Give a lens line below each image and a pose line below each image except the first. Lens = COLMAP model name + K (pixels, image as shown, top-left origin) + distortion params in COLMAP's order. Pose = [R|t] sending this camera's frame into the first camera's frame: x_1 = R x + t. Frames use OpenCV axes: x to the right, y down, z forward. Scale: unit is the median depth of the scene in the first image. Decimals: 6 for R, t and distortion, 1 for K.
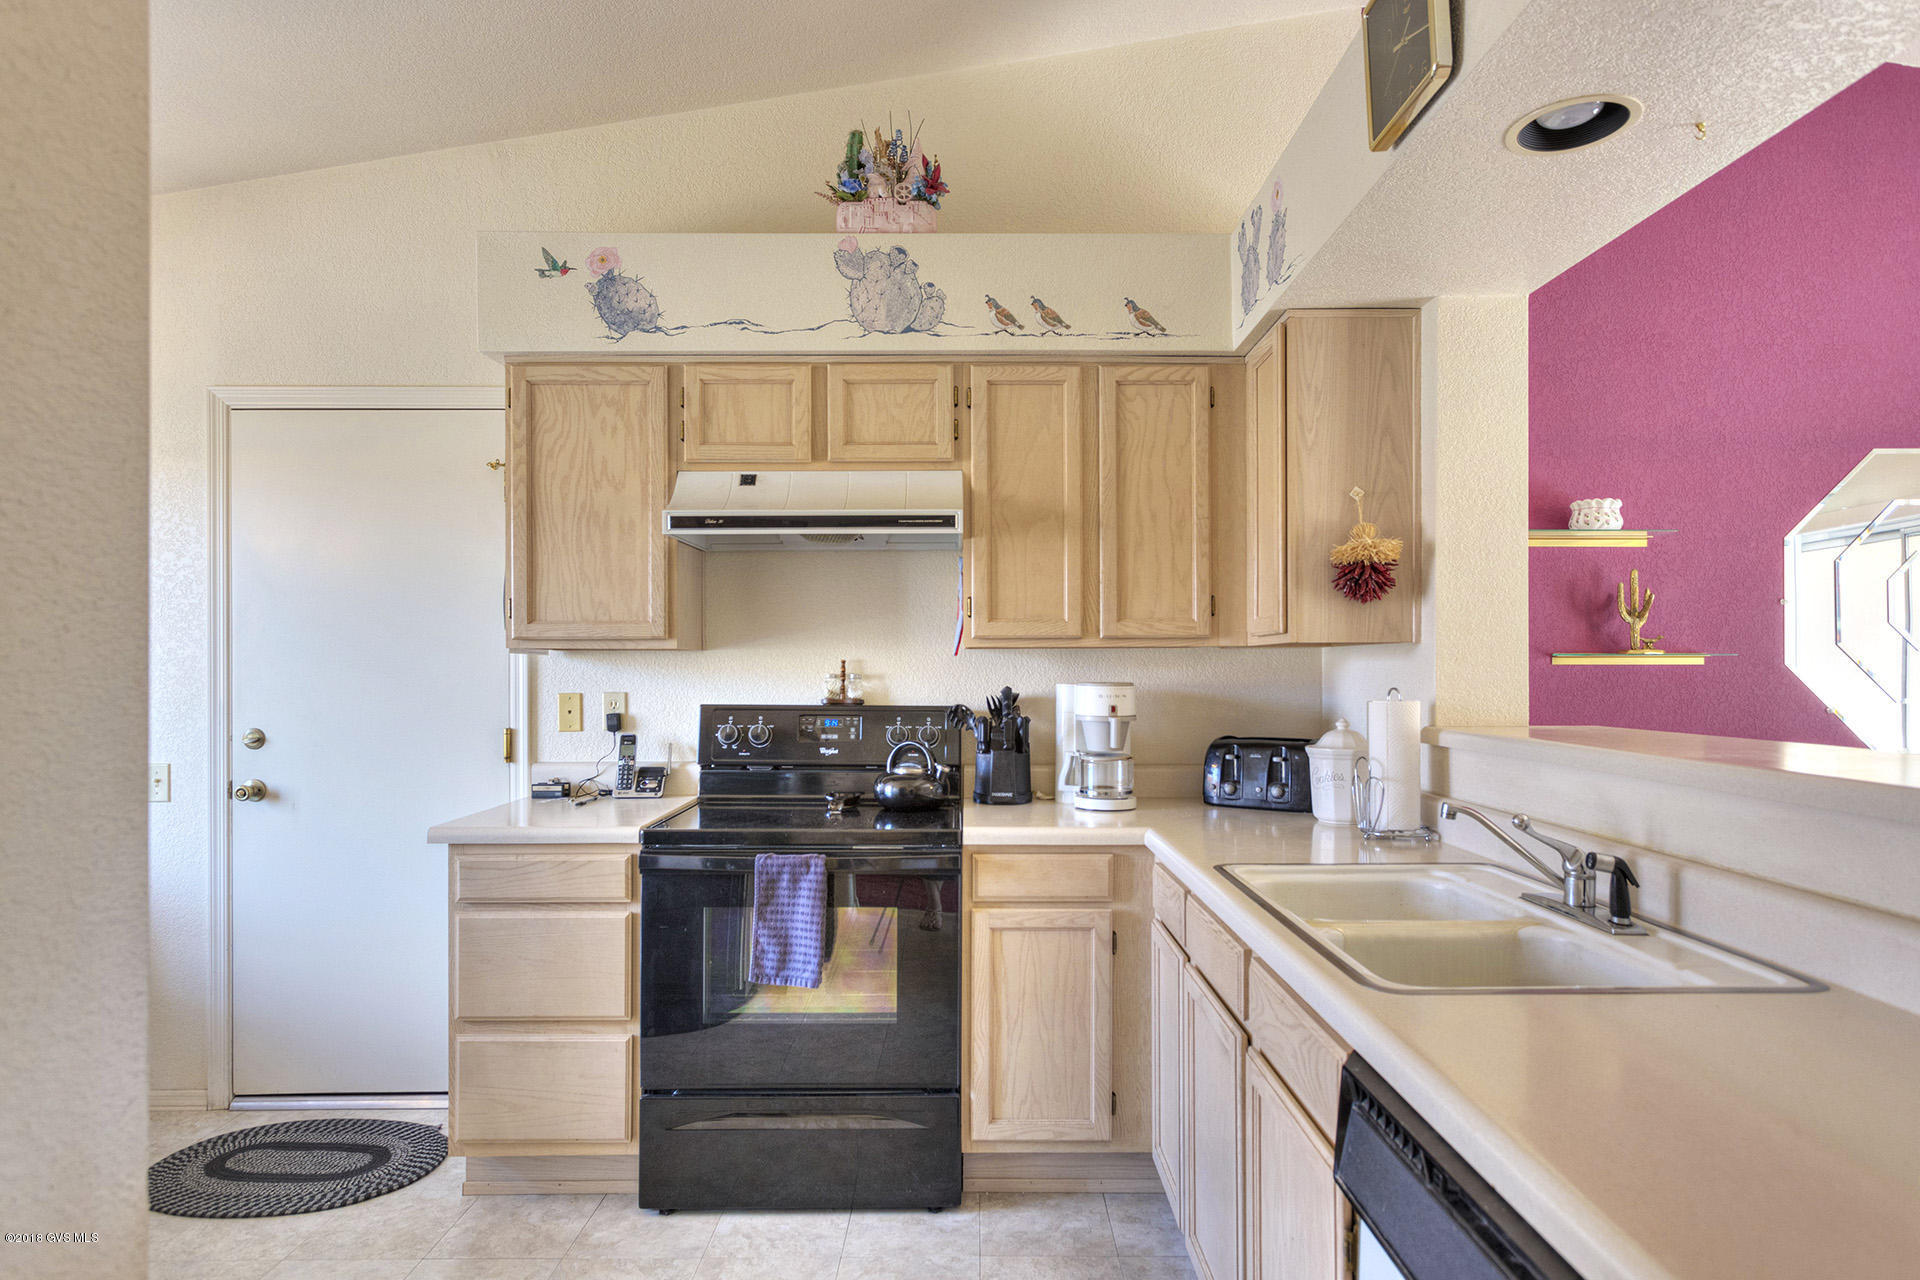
lens RADIAL K [[1025.0, 0, 956.7], [0, 1025.0, 644.2], [0, 0, 1]] dist [-0.003059, -0.000458]
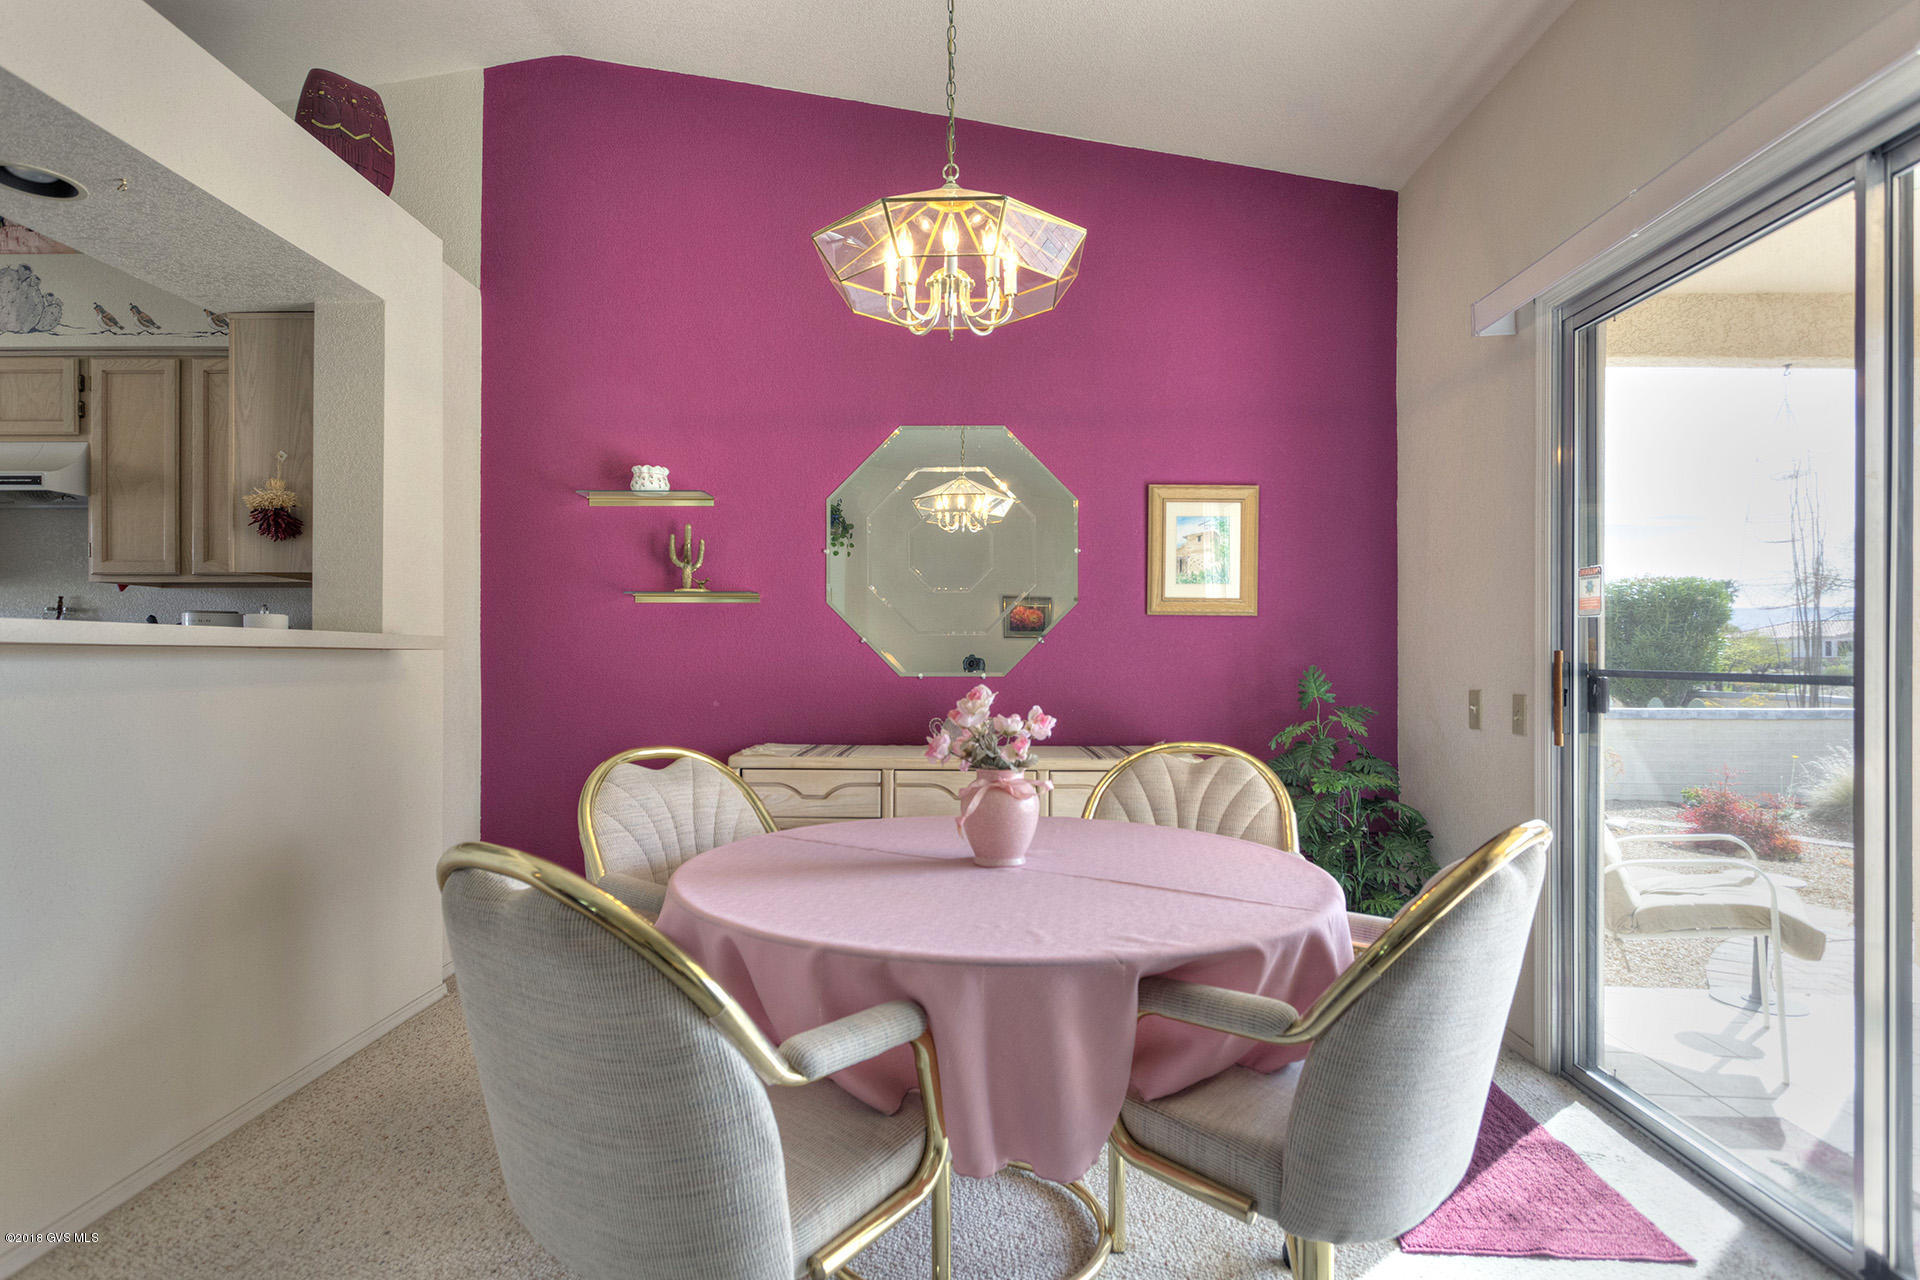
lens RADIAL K [[1025.0, 0, 962.4], [0, 1025.0, 660.4], [0, 0, 1]] dist [-0.003059, -0.000458]
pose [[0.999790, 0.004361, -0.020004, 1.119015], [-0.004024, 0.999850, 0.016867, 0.074868], [0.020074, -0.016783, 0.999658, -0.245468]]
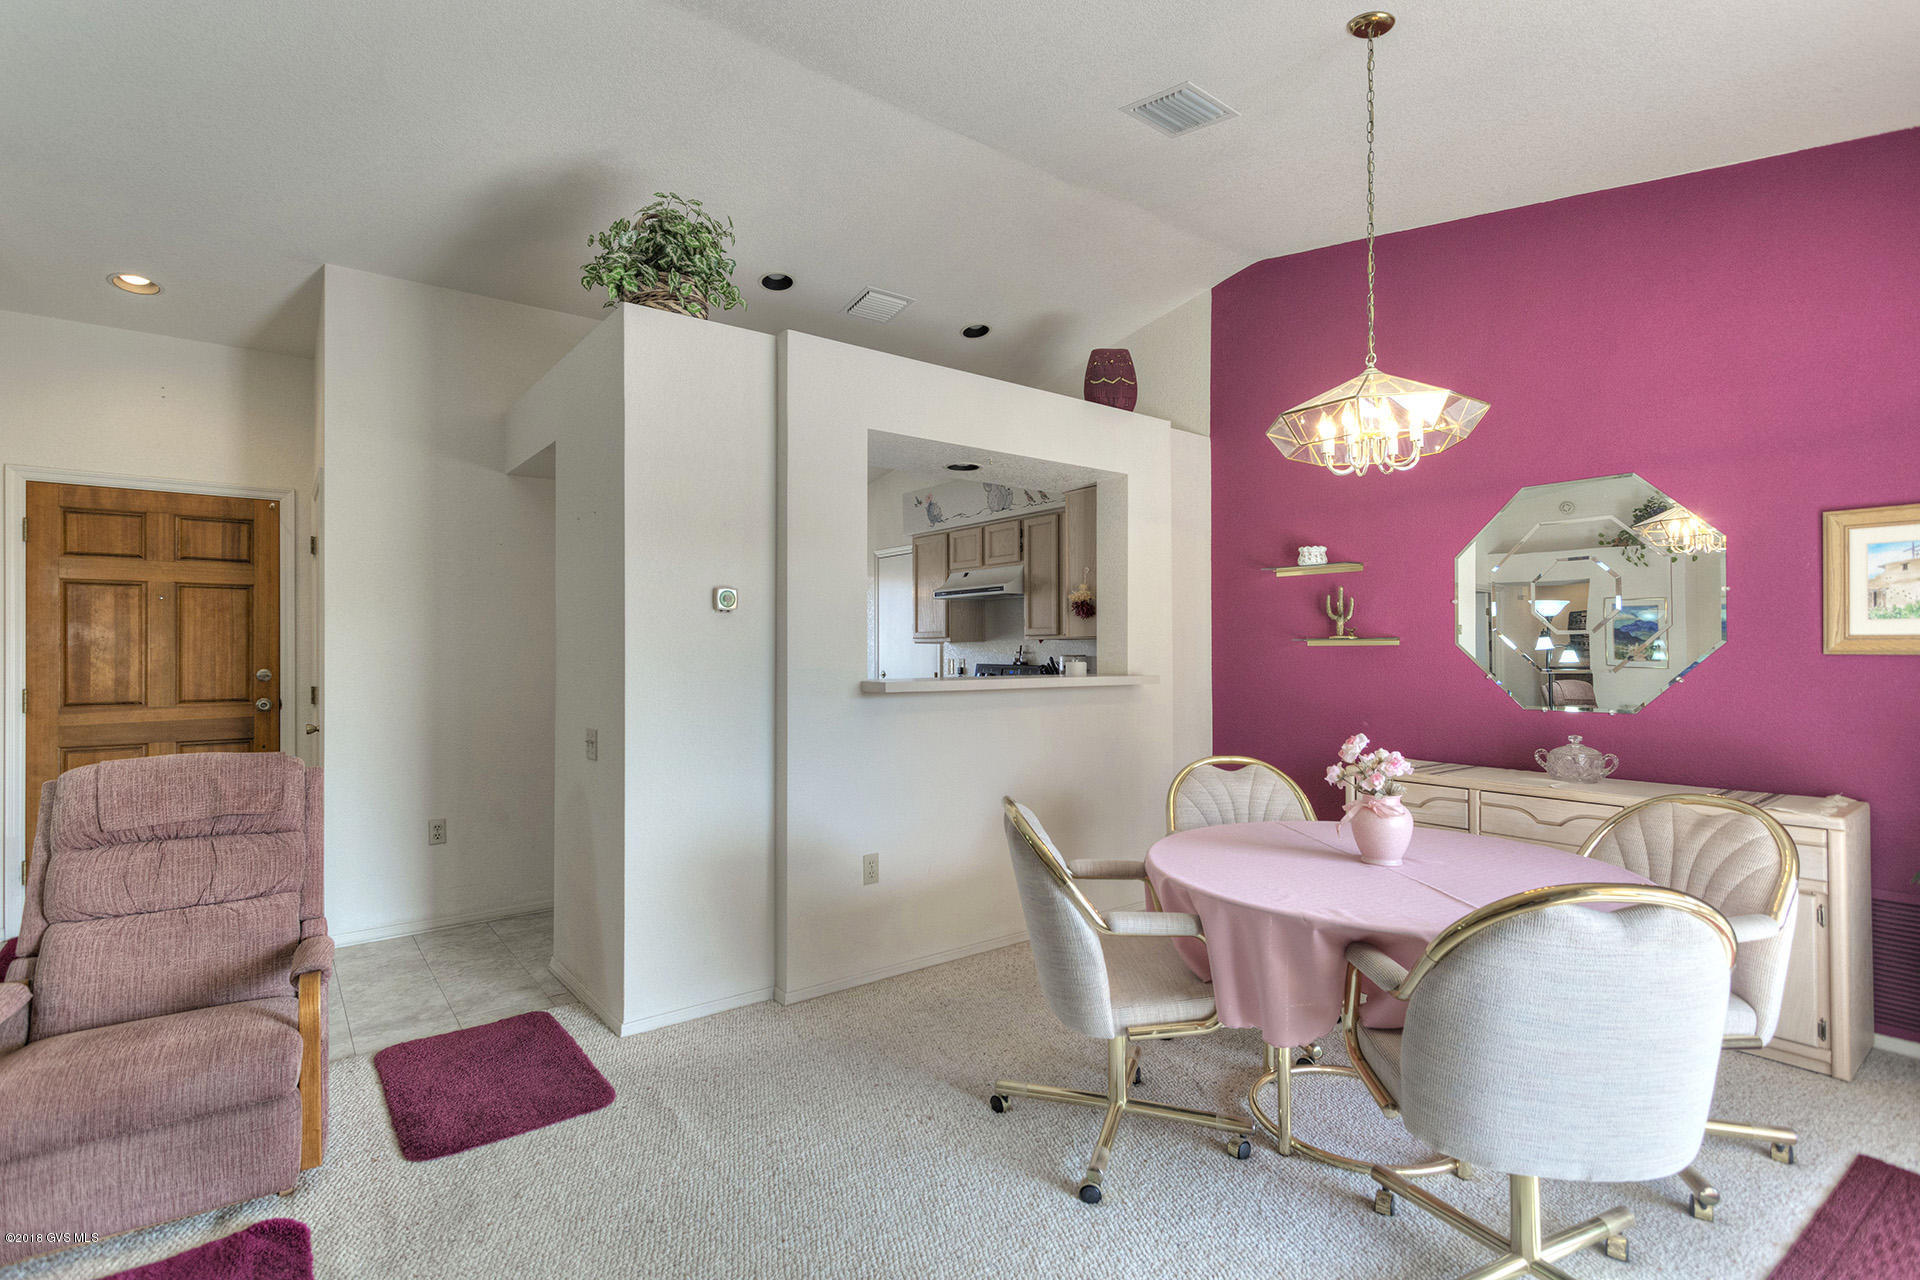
lens RADIAL K [[905.6, 0, 955.6], [0, 905.6, 645.8], [0, 0, 1]] dist [-0.002717, 0.002163]
pose [[0.603496, -0.005199, -0.797349, 1.581511], [0.009915, 0.999950, 0.000984, 0.013783], [0.797304, -0.008500, 0.603518, -0.385451]]
